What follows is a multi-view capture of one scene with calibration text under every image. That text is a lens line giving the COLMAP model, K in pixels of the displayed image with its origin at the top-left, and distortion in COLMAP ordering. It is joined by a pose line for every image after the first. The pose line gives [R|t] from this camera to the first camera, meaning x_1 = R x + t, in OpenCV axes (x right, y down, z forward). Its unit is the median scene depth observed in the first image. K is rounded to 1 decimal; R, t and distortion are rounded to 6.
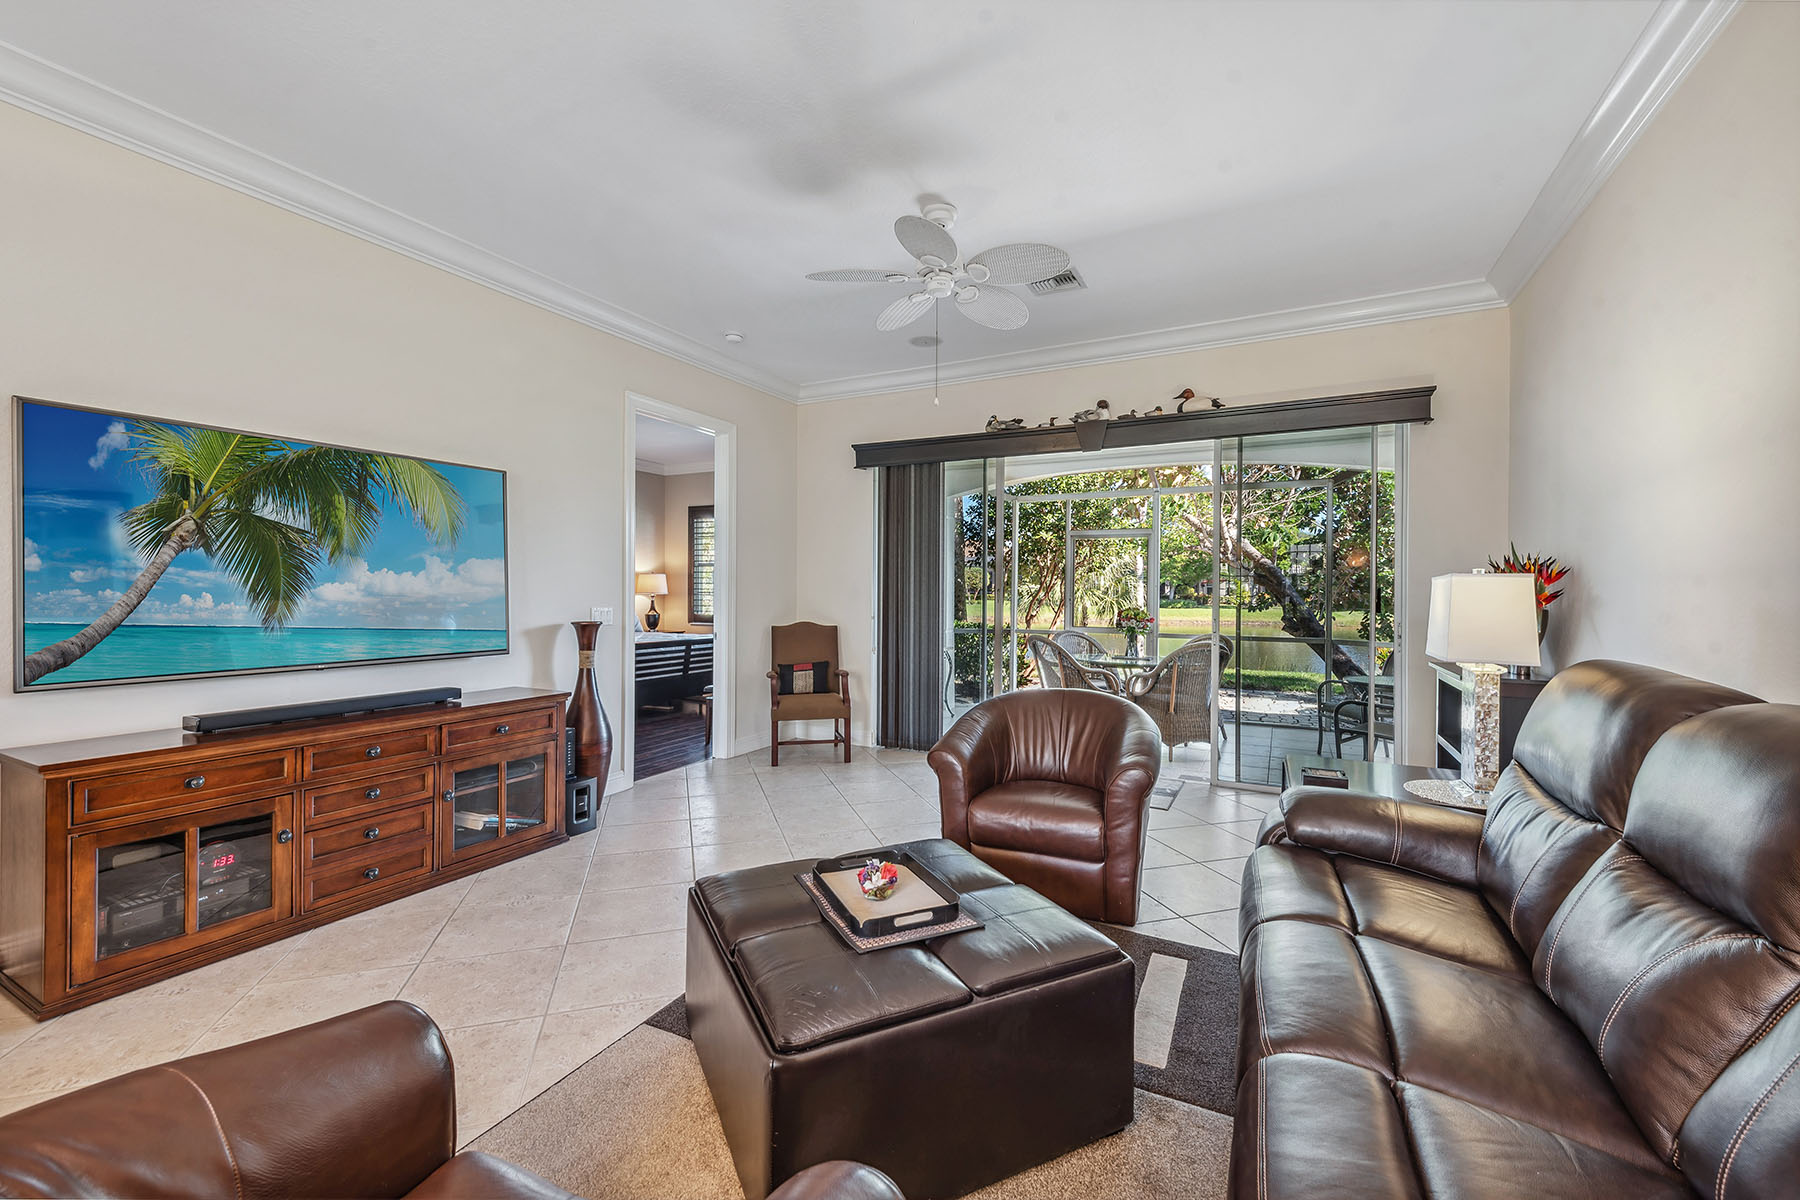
lens RADIAL K [[738.3, 0, 897.3], [0, 738.3, 594.4], [0, 0, 1]] dist [0.007466, -0.000197]
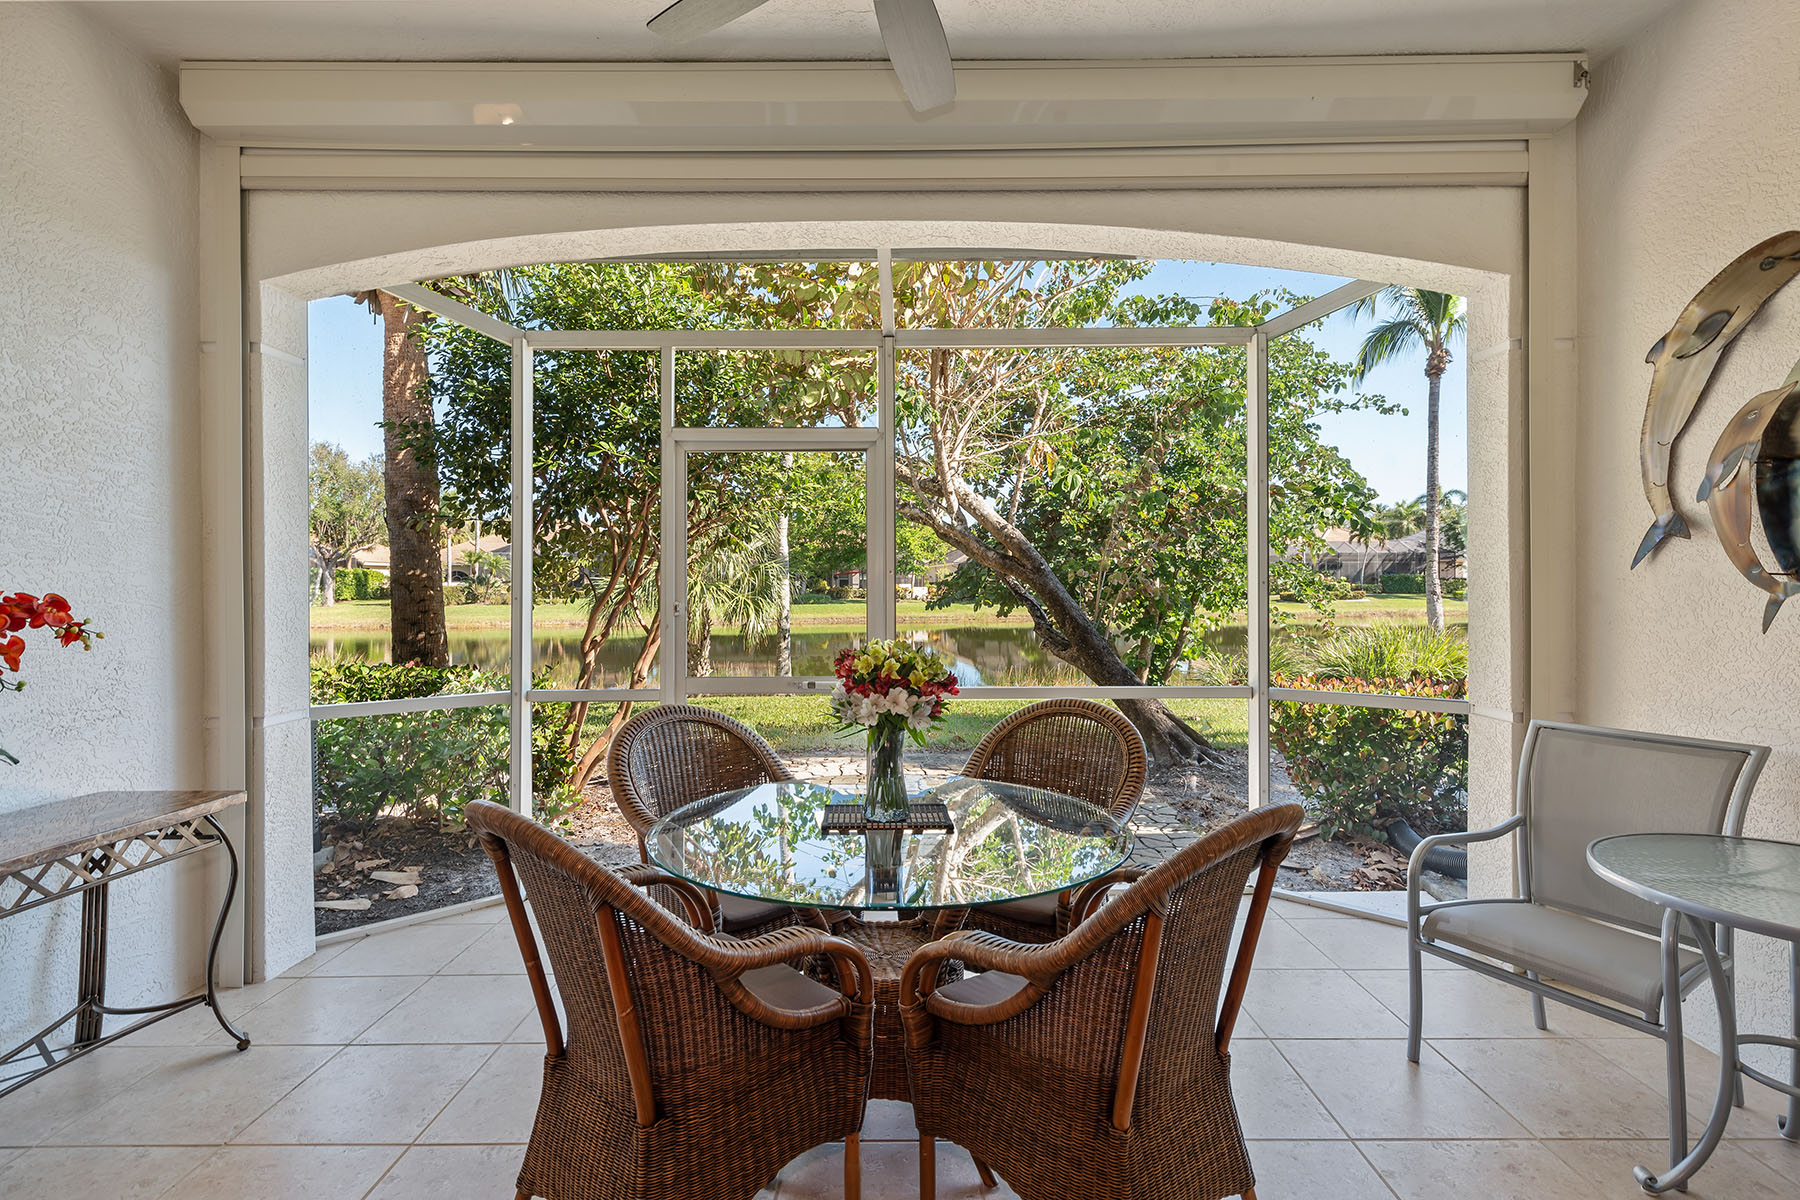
lens RADIAL K [[834.4, 0, 905.0], [0, 834.4, 572.2], [0, 0, 1]] dist [0.012255, 0.000181]
pose [[0.884927, -0.003933, 0.465714, 0.112948], [0.013025, 0.999782, -0.016306, -0.003133], [-0.465548, 0.020495, 0.884785, 0.452078]]
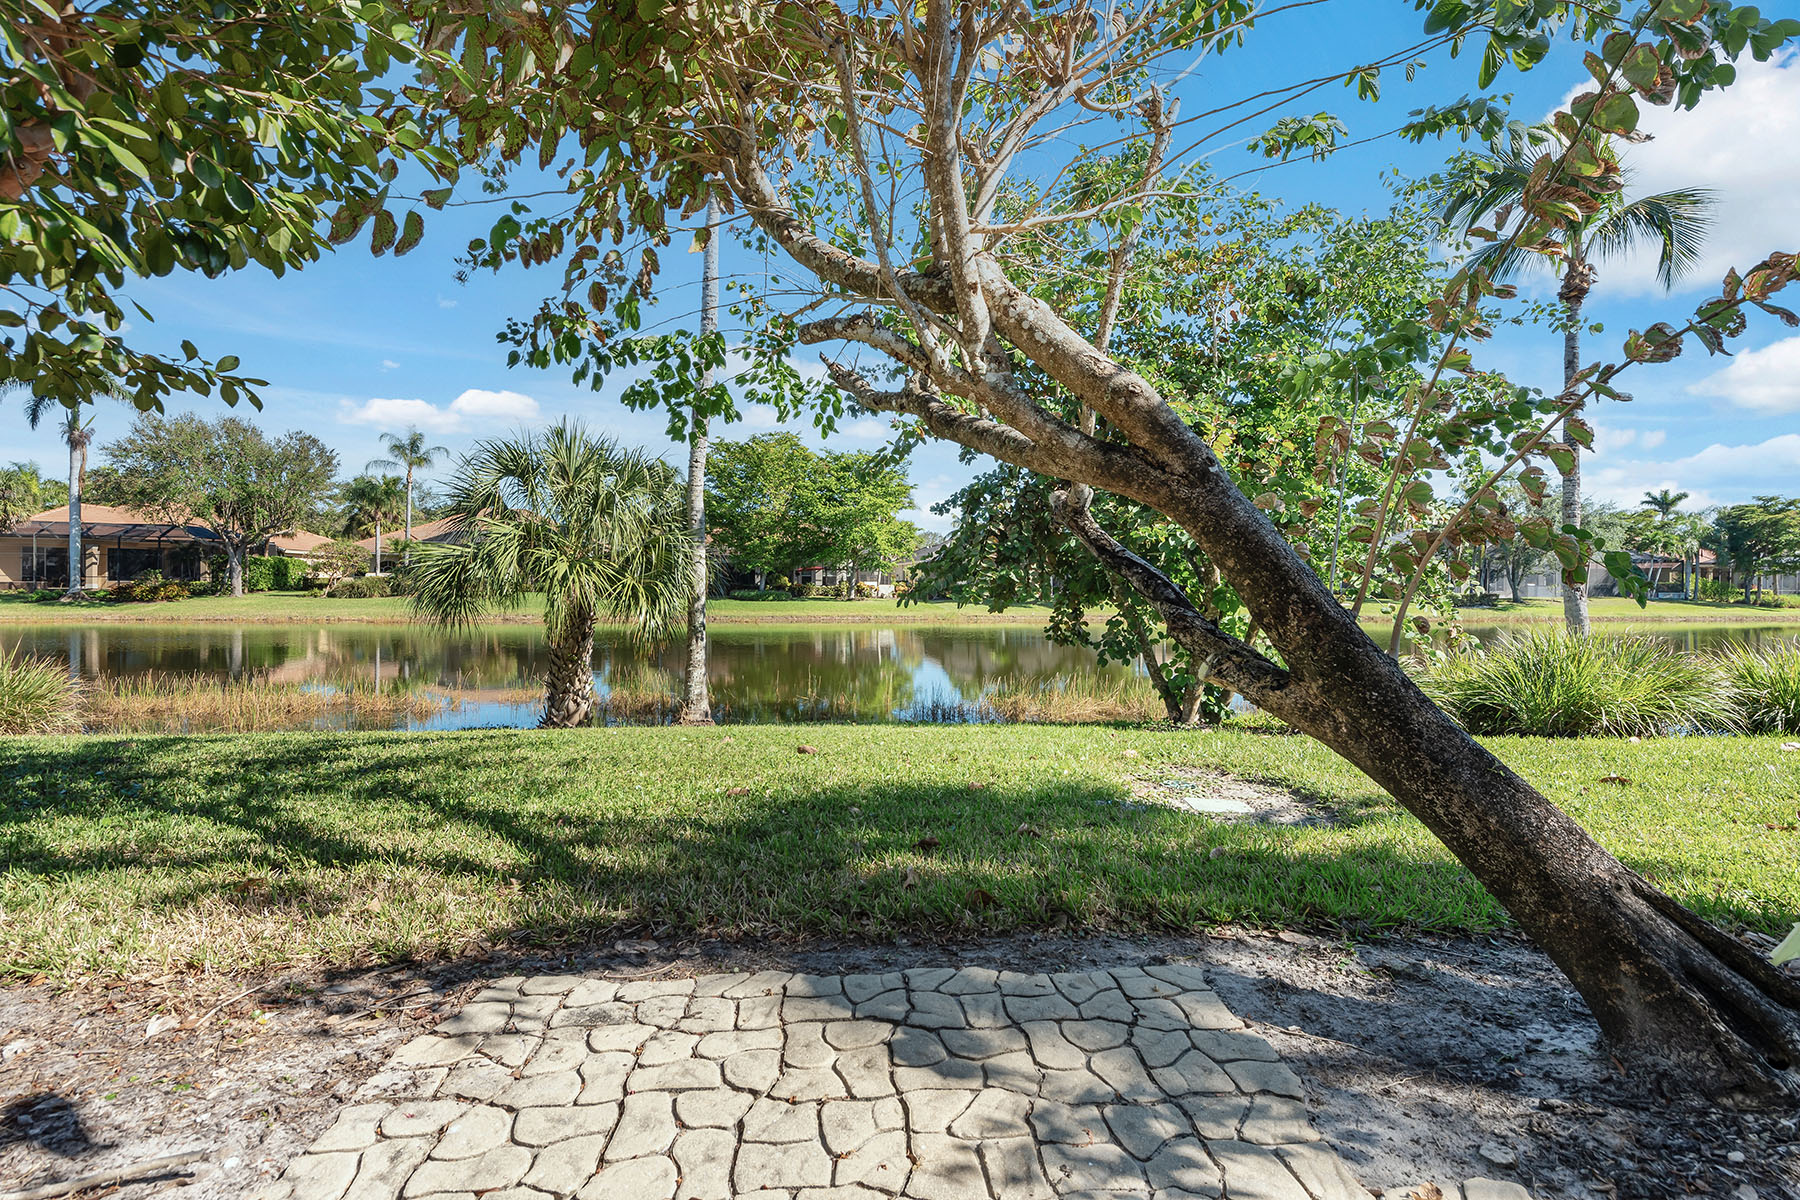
lens RADIAL K [[834.4, 0, 905.3], [0, 834.4, 598.1], [0, 0, 1]] dist [0.012255, 0.000181]
pose [[0.865639, -0.005004, 0.500644, 0.303333], [-0.002102, 0.999905, 0.013629, 0.018795], [-0.500665, -0.012850, 0.865546, 0.802437]]
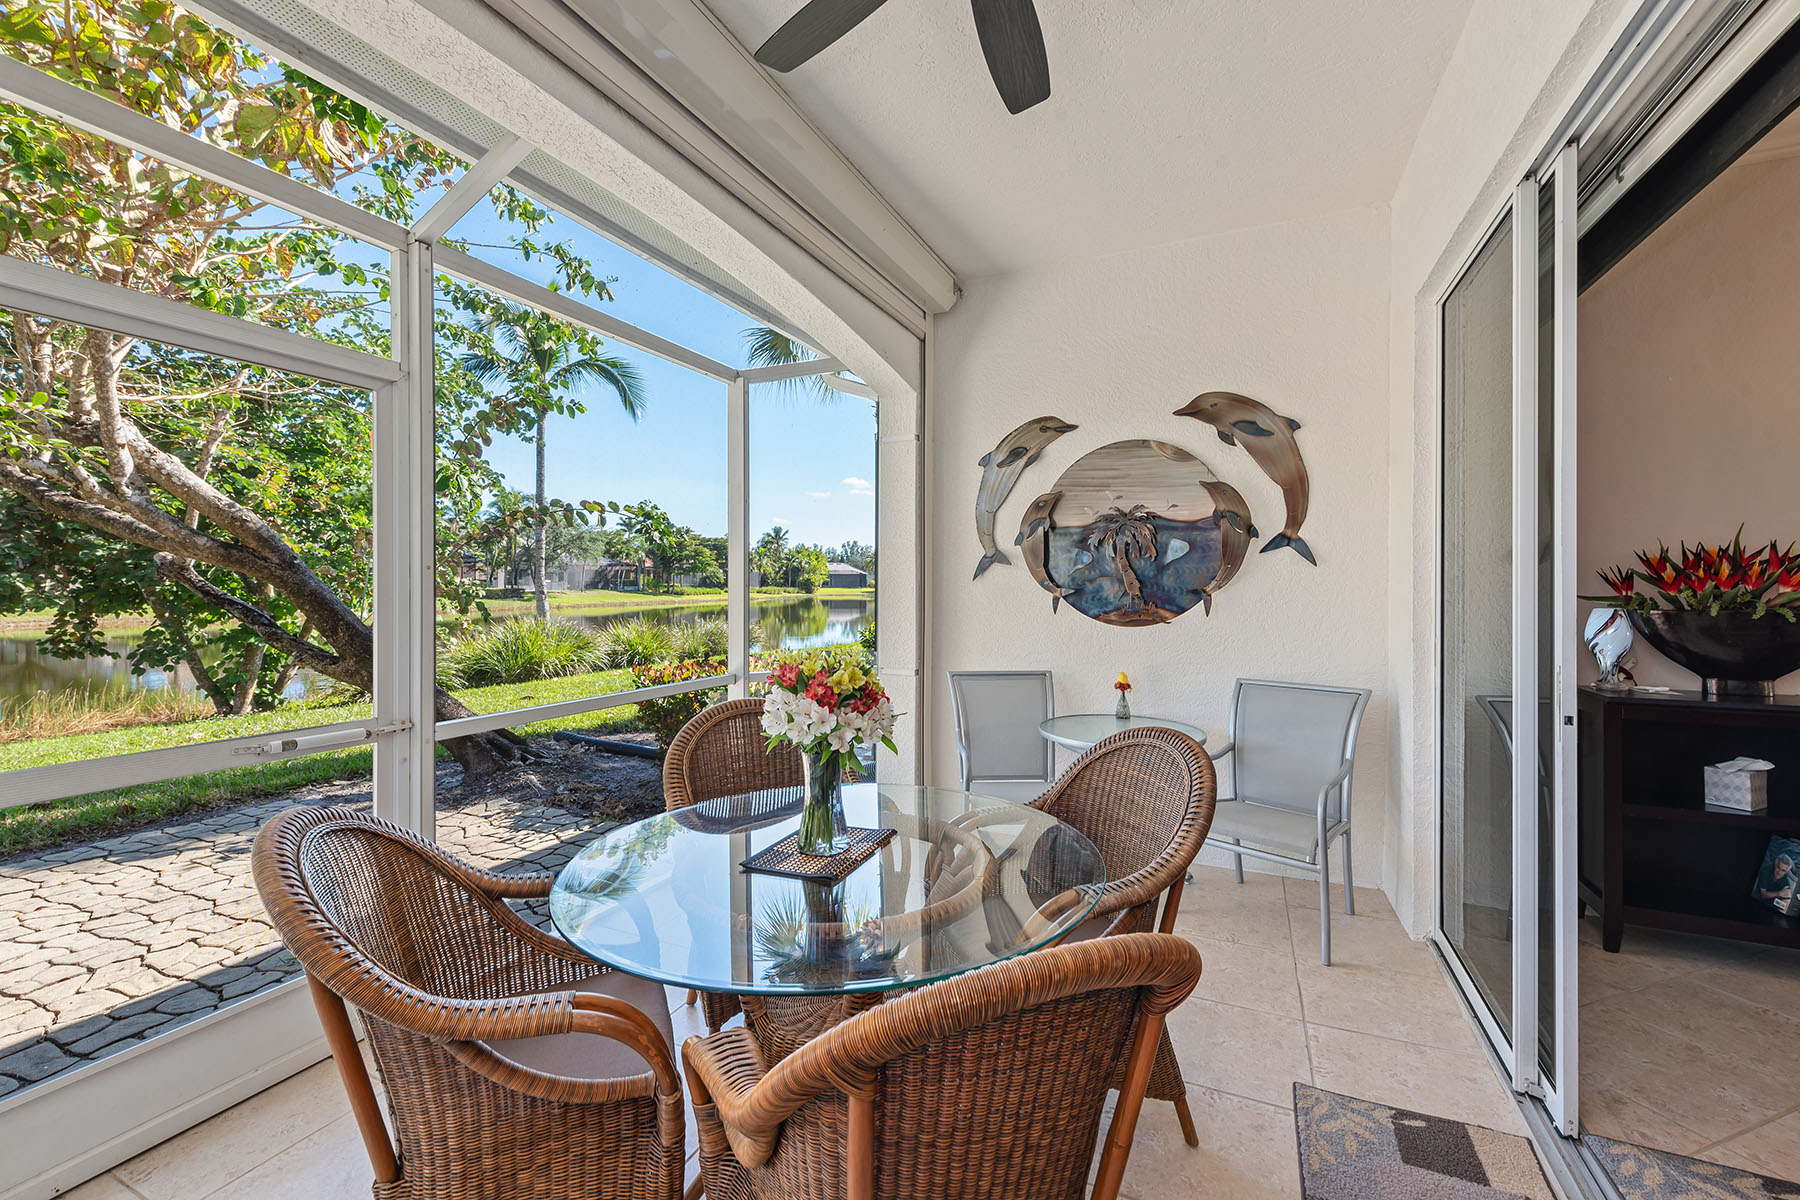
lens RADIAL K [[738.3, 0, 899.4], [0, 738.3, 584.2], [0, 0, 1]] dist [0.007466, -0.000197]
pose [[-0.030470, -0.002179, 0.999533, 0.040657], [-0.003050, 0.999993, 0.002087, -0.004315], [-0.999531, -0.002985, -0.030476, 0.615672]]
